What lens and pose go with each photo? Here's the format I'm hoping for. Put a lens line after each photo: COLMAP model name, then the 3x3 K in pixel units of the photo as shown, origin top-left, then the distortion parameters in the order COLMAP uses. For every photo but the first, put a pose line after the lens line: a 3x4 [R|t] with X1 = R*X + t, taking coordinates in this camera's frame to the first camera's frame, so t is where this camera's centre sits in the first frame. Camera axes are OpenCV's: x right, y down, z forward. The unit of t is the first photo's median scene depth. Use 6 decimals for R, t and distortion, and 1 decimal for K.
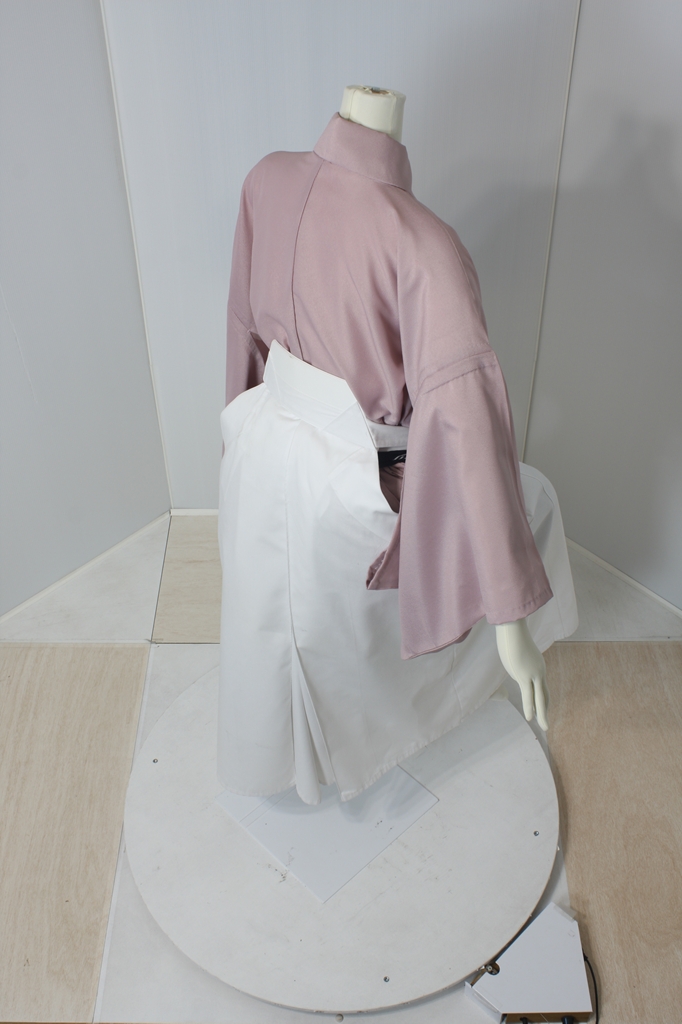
lens RADIAL K [[1177.1, 0, 341.0], [0, 1177.1, 512.0], [0, 0, 1]] dist [-0.014362, 0.003102]
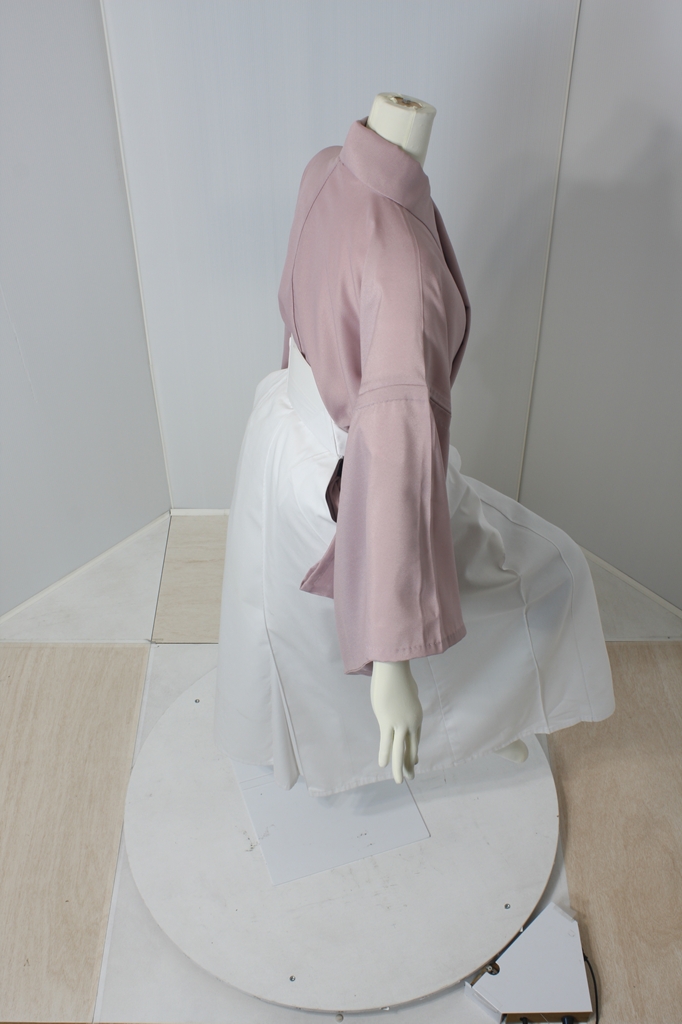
lens RADIAL K [[1177.1, 0, 341.0], [0, 1177.1, 512.0], [0, 0, 1]] dist [-0.014362, 0.003102]
pose [[0.905880, 0.292499, -0.306311, 0.351674], [-0.290908, 0.955340, 0.051936, -0.061079], [0.307823, 0.042060, 0.950514, 0.058930]]
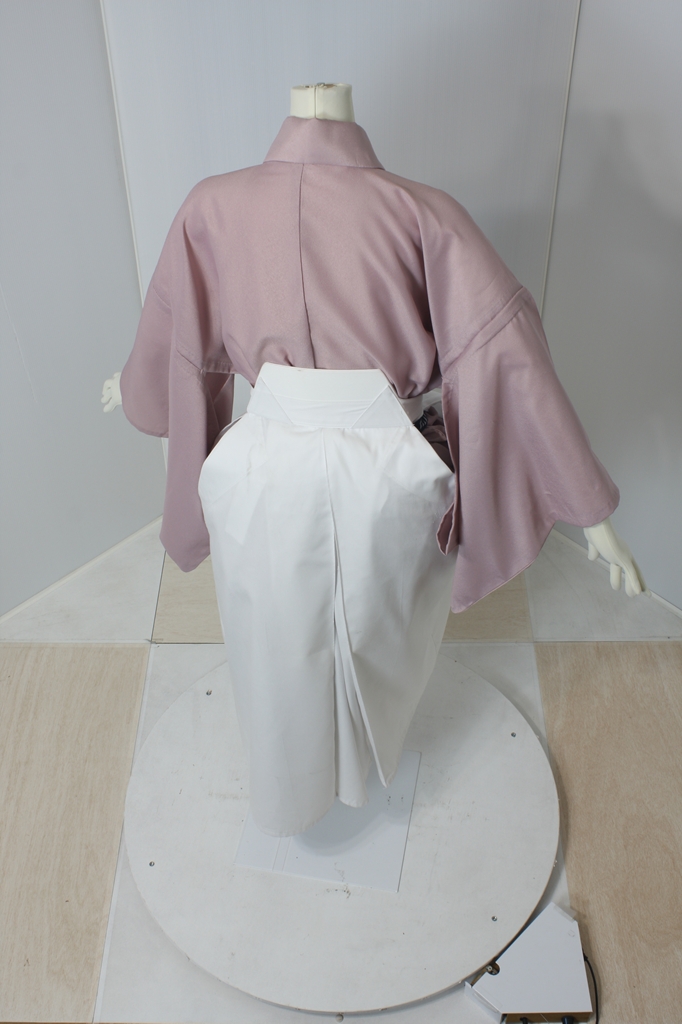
lens RADIAL K [[1177.1, 0, 341.0], [0, 1177.1, 512.0], [0, 0, 1]] dist [-0.014362, 0.003102]
pose [[0.817919, -0.393980, 0.419272, -0.483261], [0.397241, 0.913879, 0.083809, -0.094208], [-0.416183, 0.098003, 0.903984, 0.108182]]
